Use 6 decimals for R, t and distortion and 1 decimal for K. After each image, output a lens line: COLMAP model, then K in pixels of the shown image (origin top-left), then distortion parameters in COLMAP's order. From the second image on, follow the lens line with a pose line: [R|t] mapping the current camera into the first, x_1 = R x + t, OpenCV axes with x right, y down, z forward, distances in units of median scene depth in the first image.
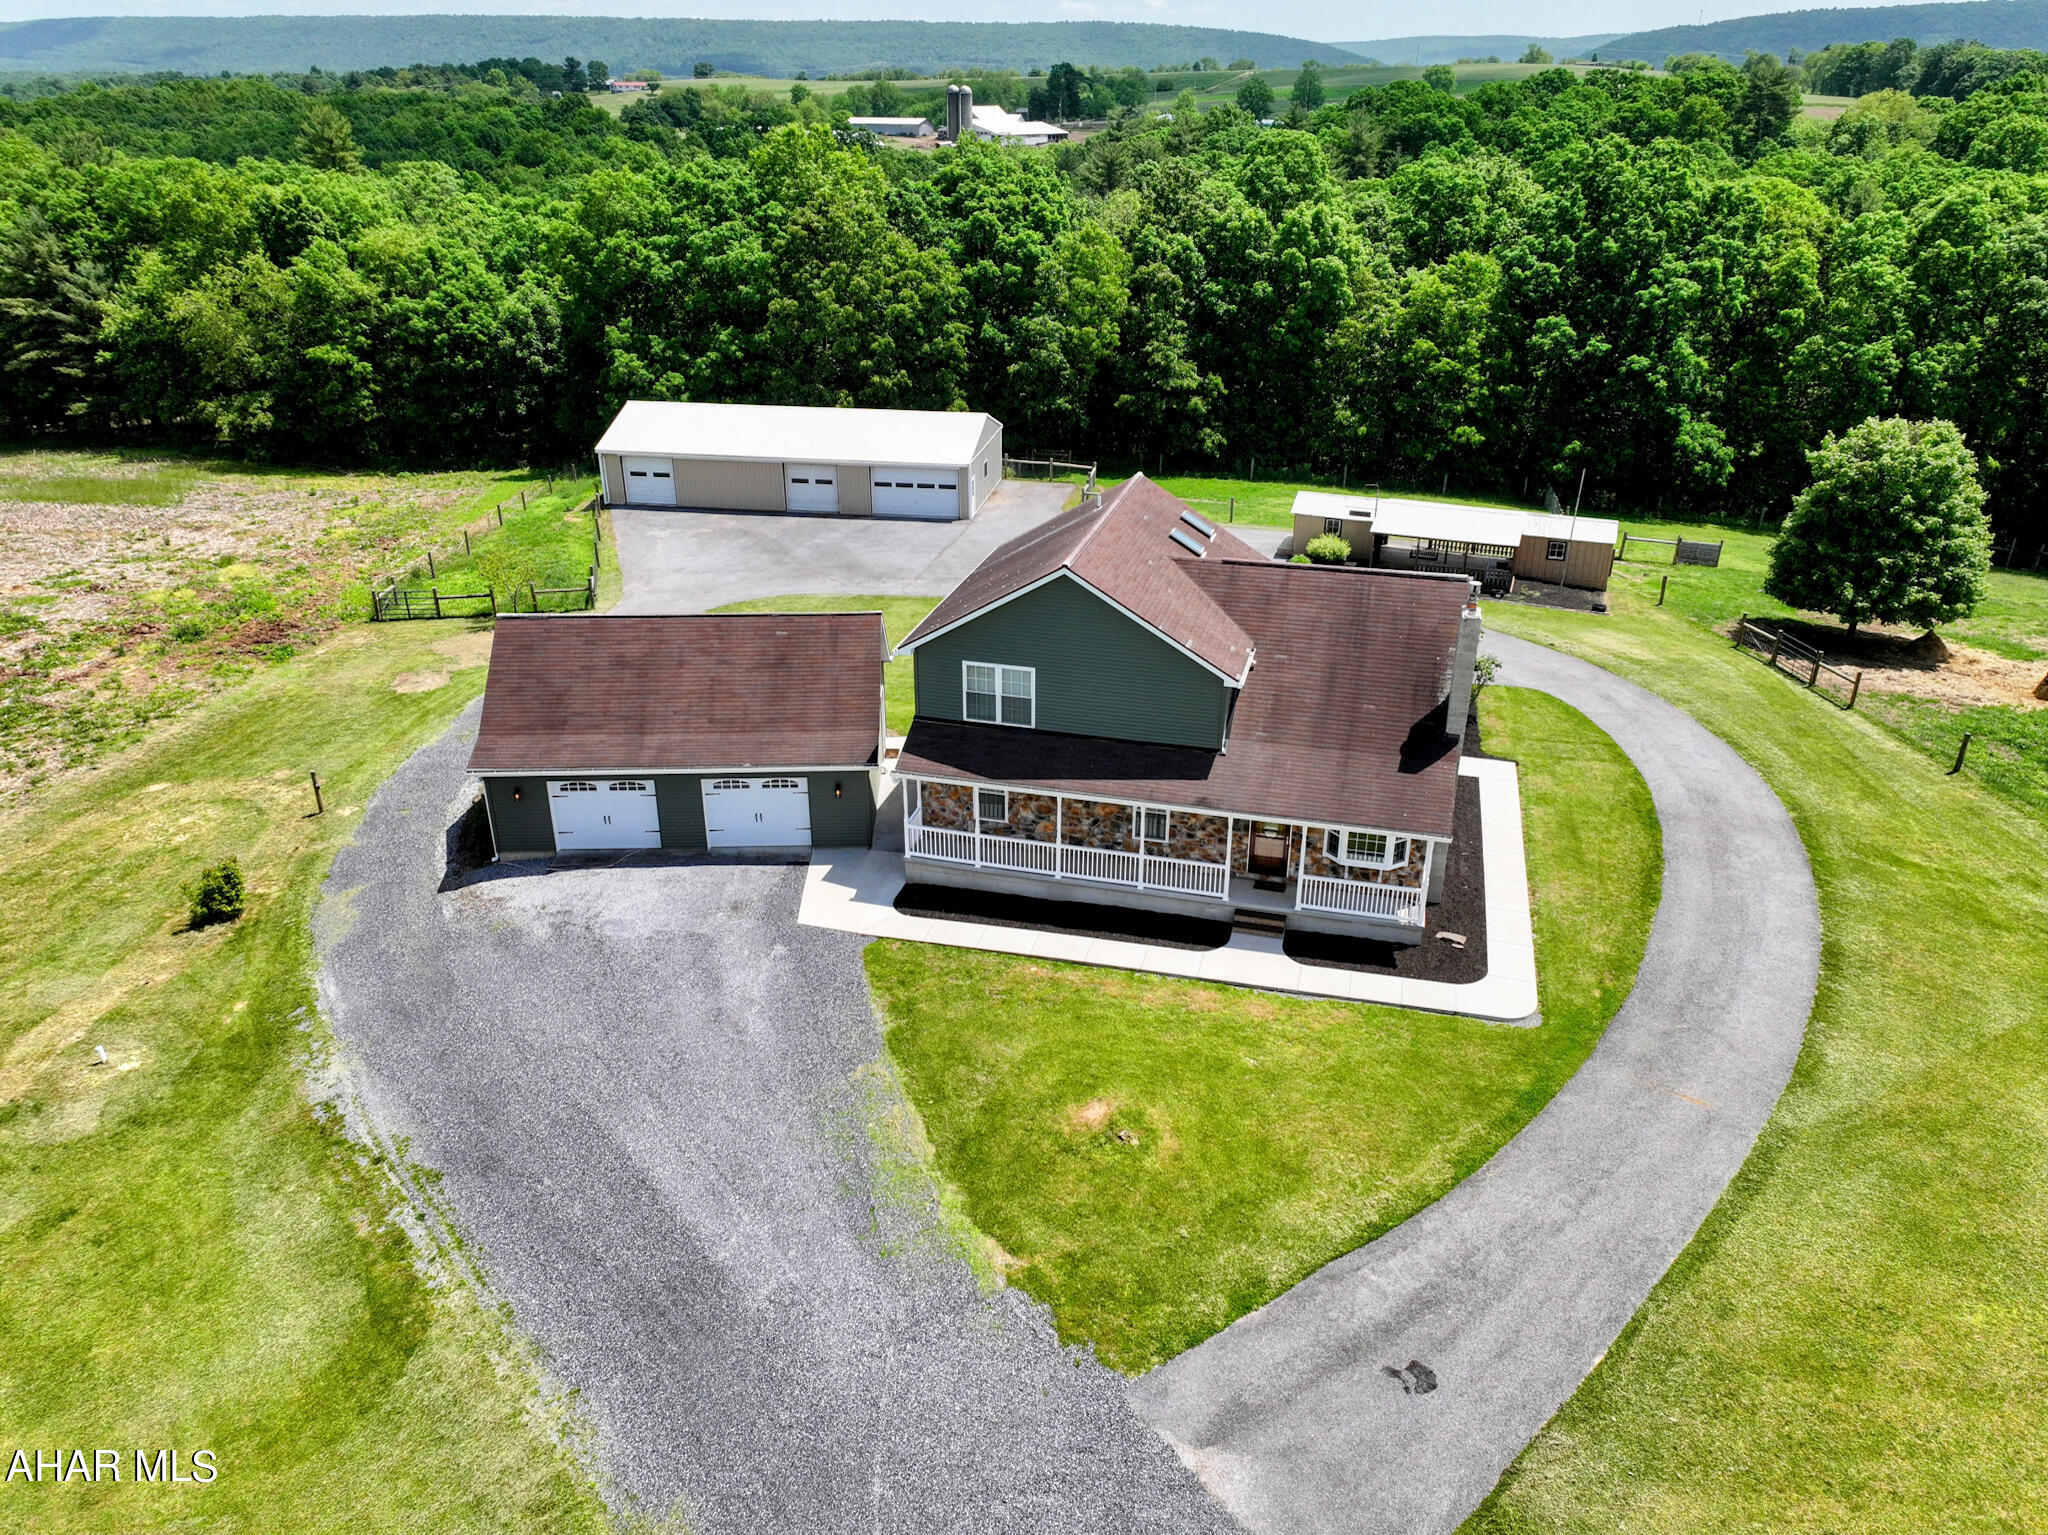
lens RADIAL K [[1426.6, 0, 1036.5], [0, 1426.6, 764.8], [0, 0, 1]] dist [0.004382, 0.004162]
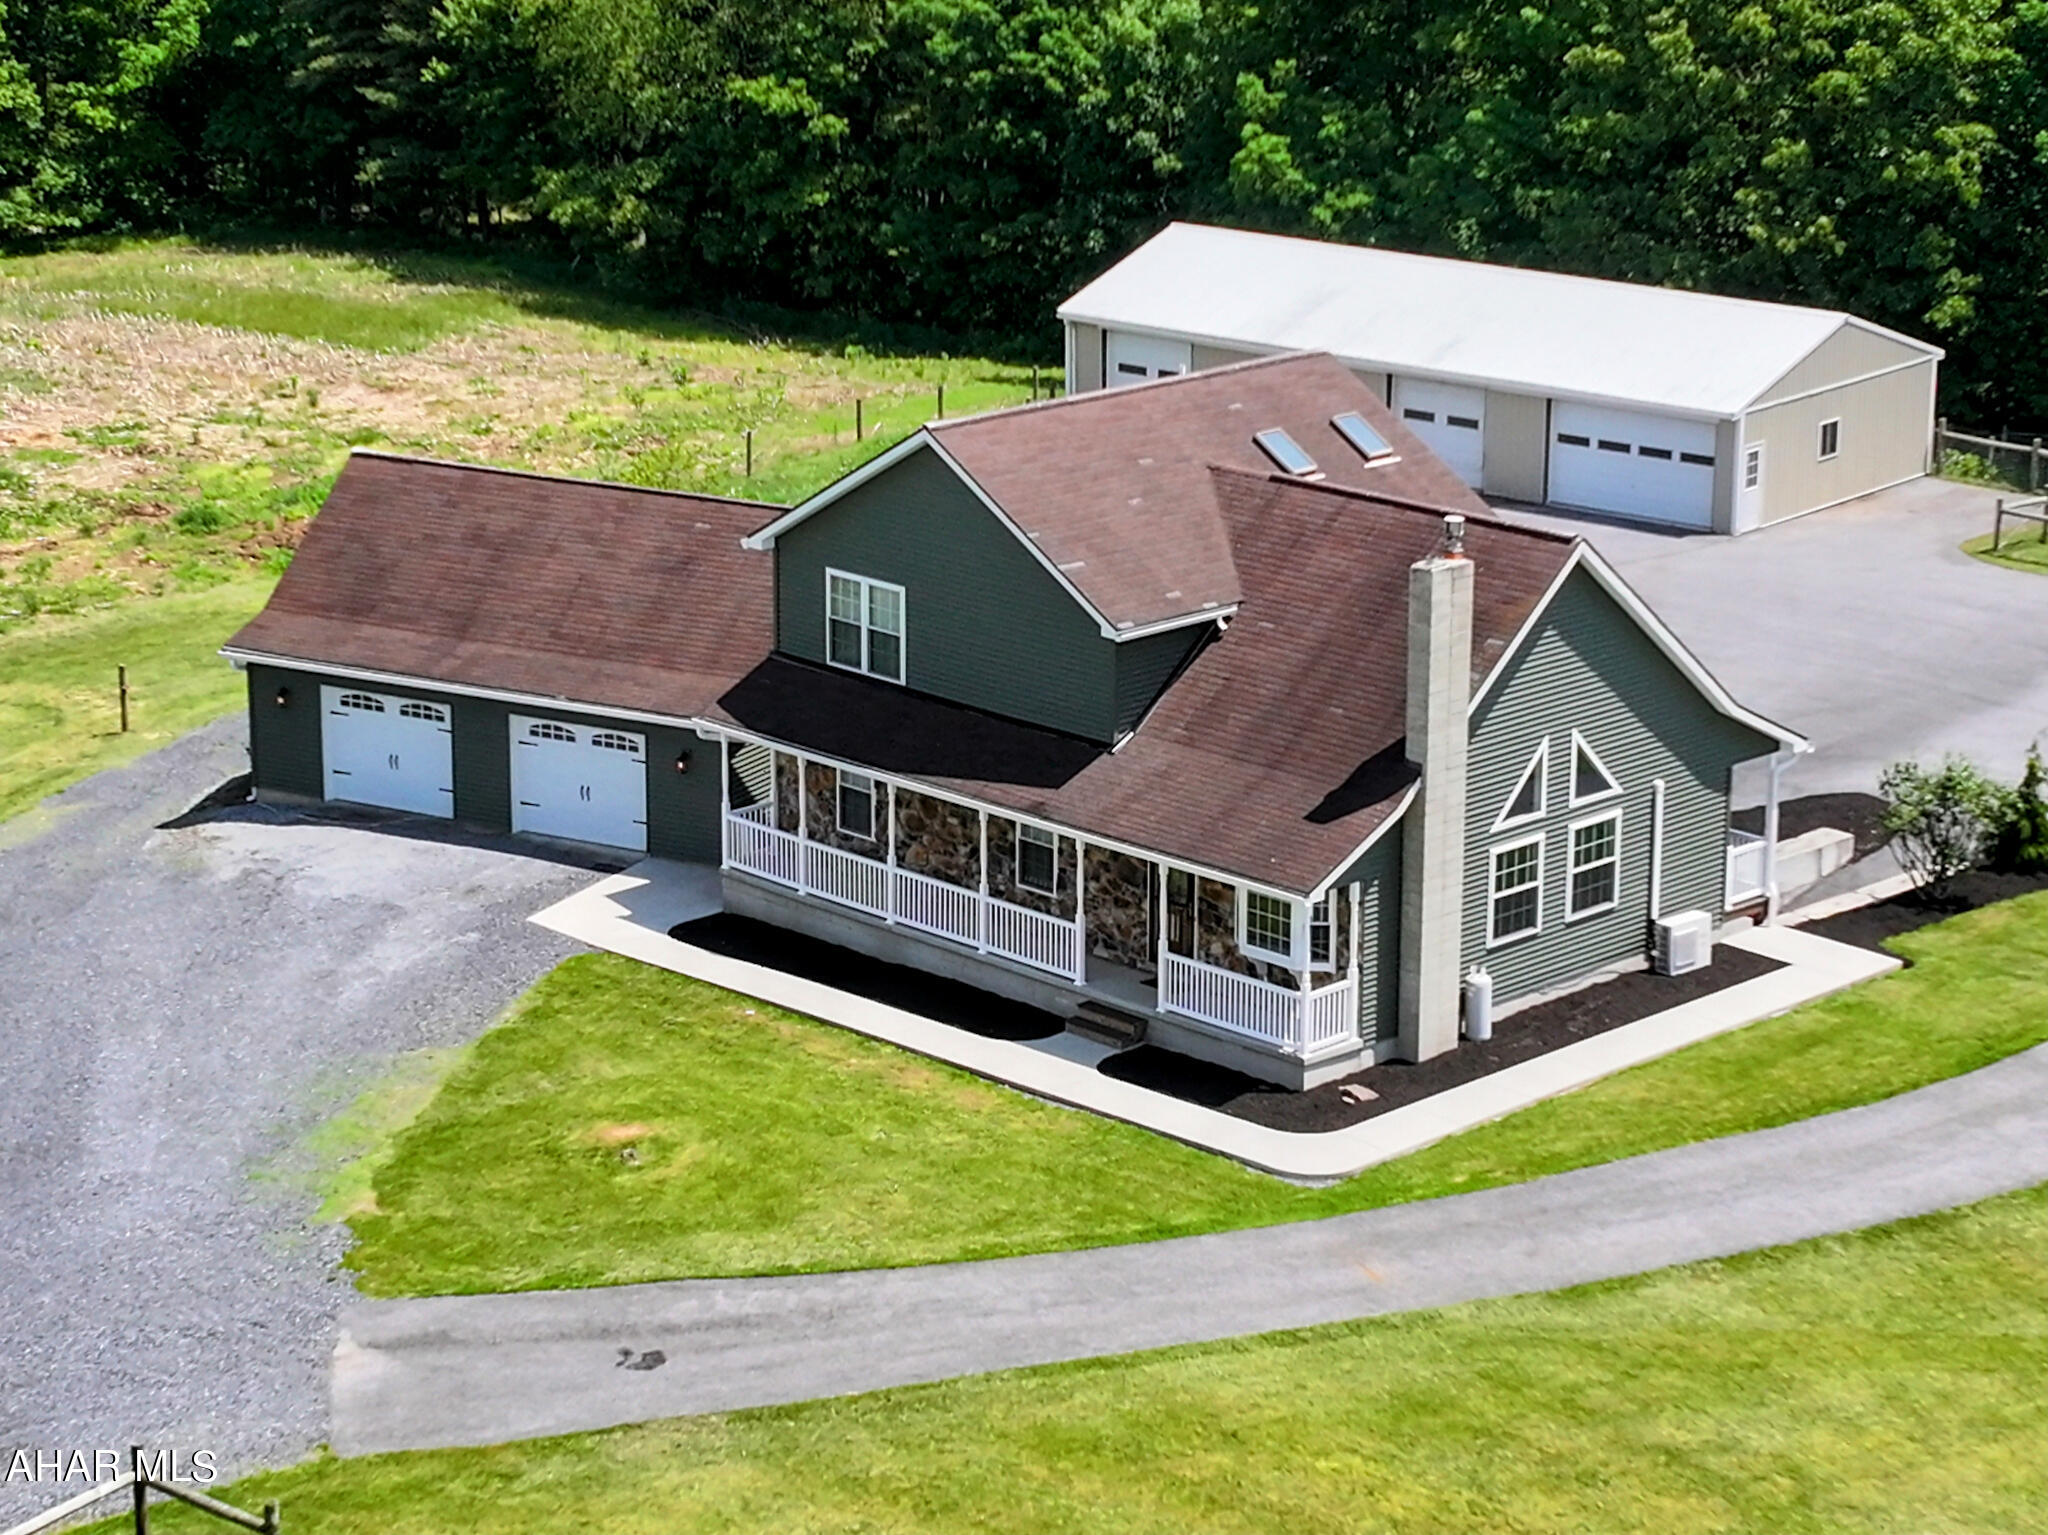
lens RADIAL K [[4714.9, 0, 1024.0], [0, 4714.9, 767.5], [0, 0, 1]] dist [-0.002621, -0.127038]
pose [[0.857673, 0.141092, -0.494459, 1.023103], [-0.219340, 0.970128, -0.103638, 0.202802], [0.465066, 0.197342, 0.863000, -0.738663]]
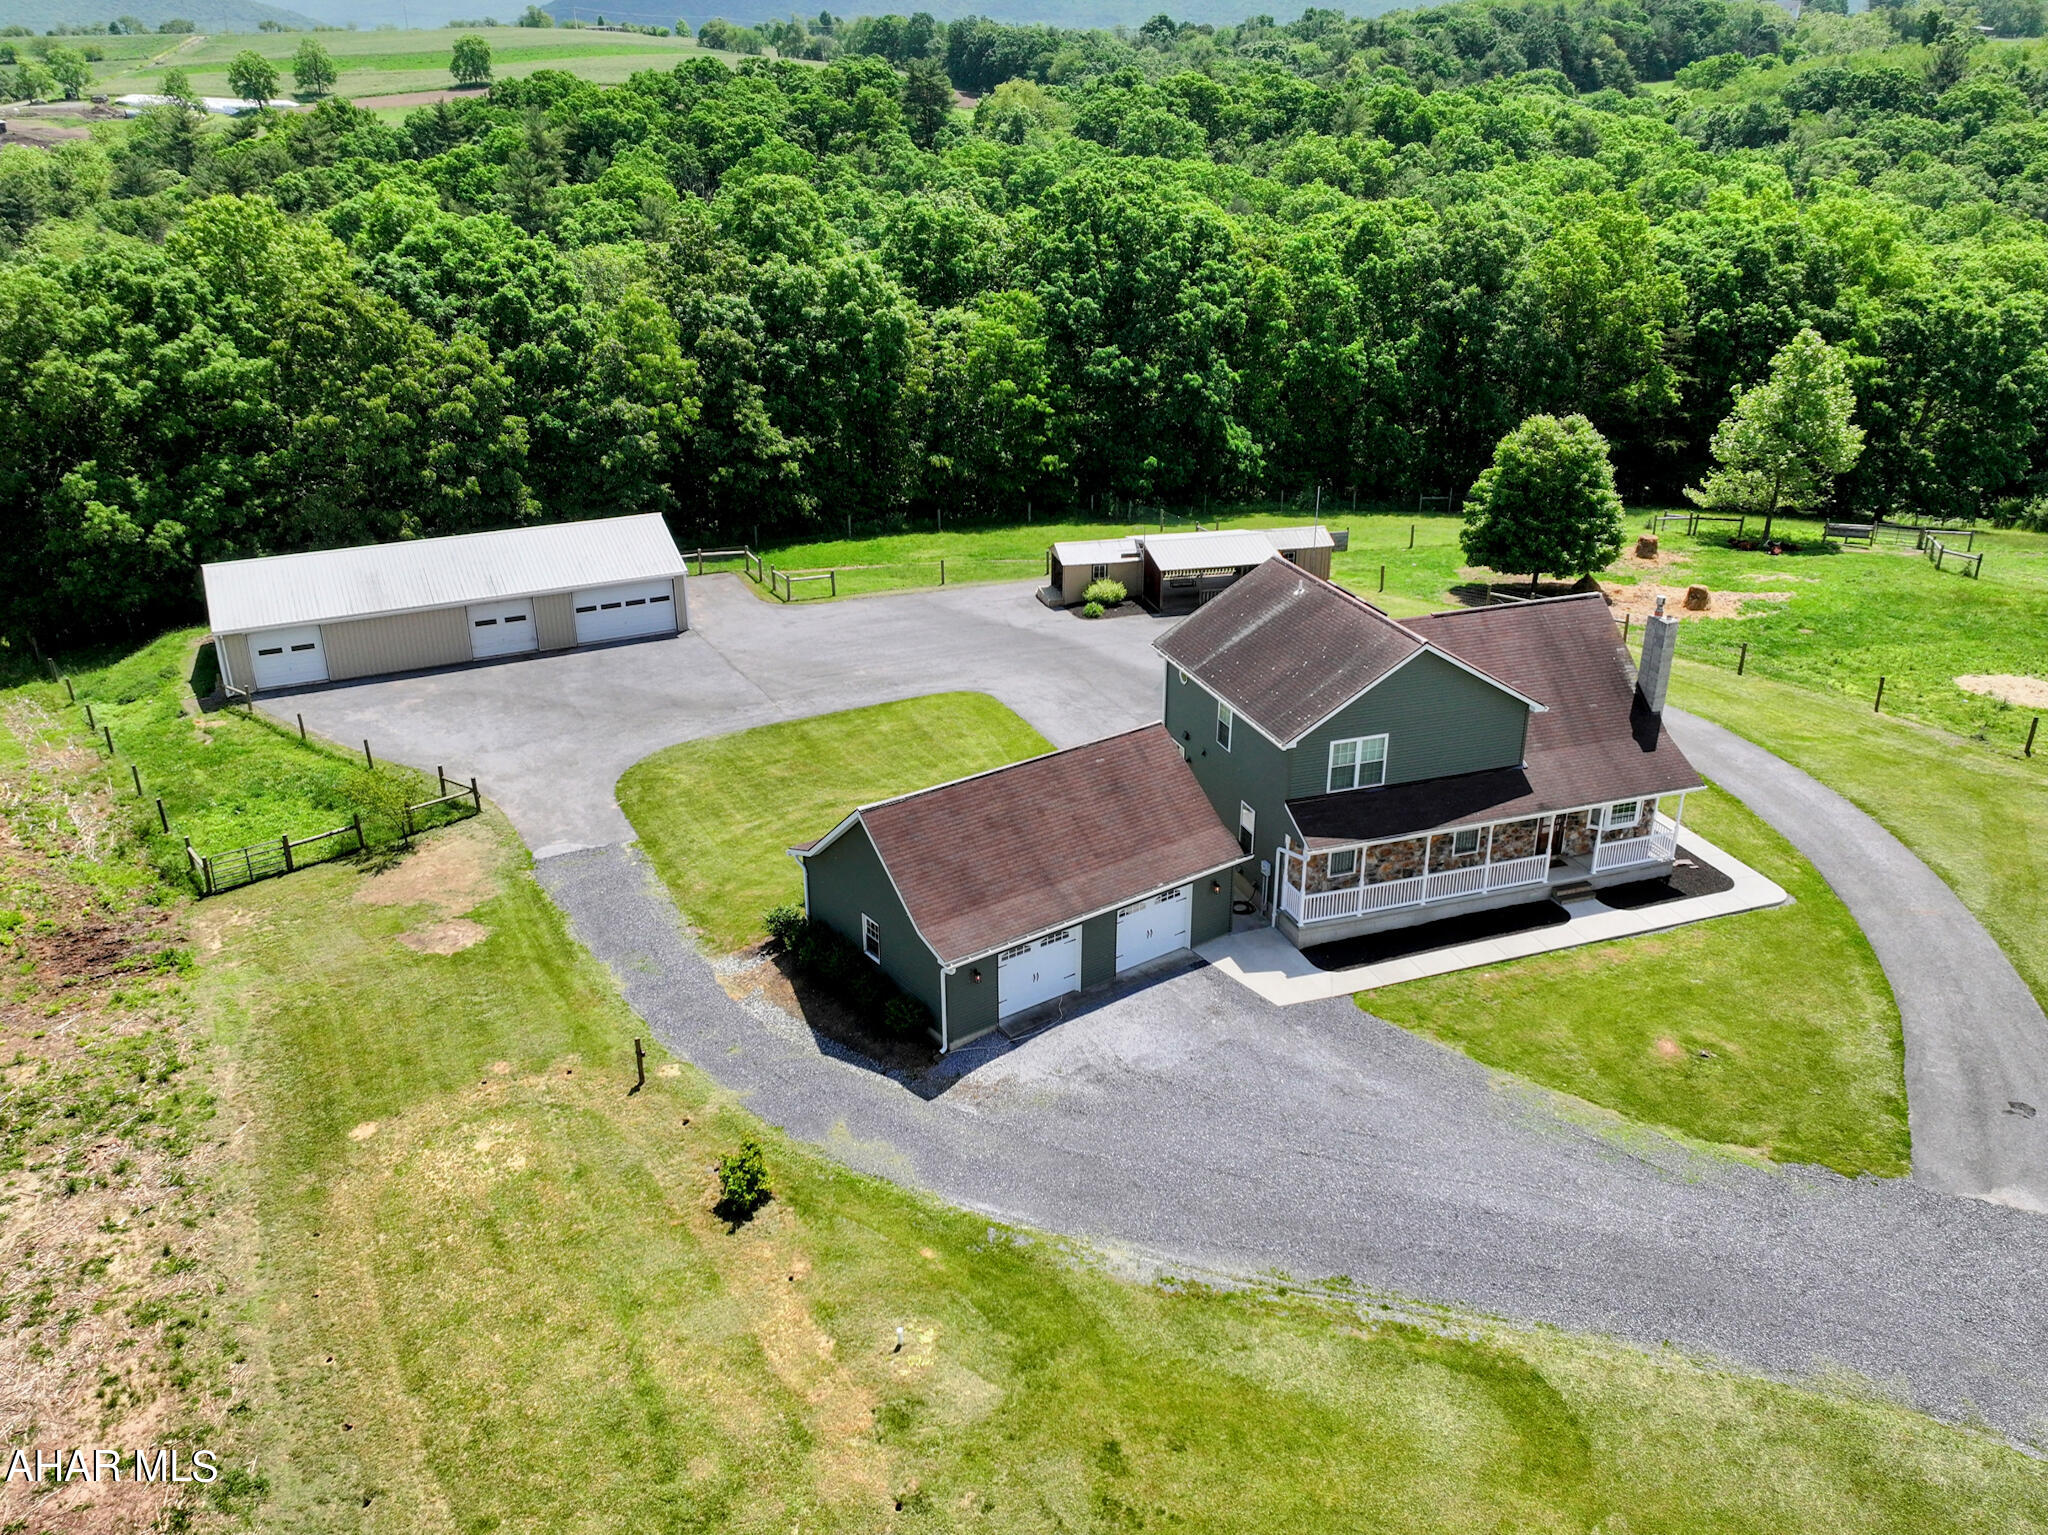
lens RADIAL K [[1659.4, 0, 1021.1], [0, 1659.4, 772.7], [0, 0, 1]] dist [0.012403, -0.008577]
pose [[0.830592, -0.228562, 0.507815, -0.872635], [0.243307, 0.969194, 0.038267, -0.149120], [-0.500918, 0.091770, 0.860616, -0.016581]]
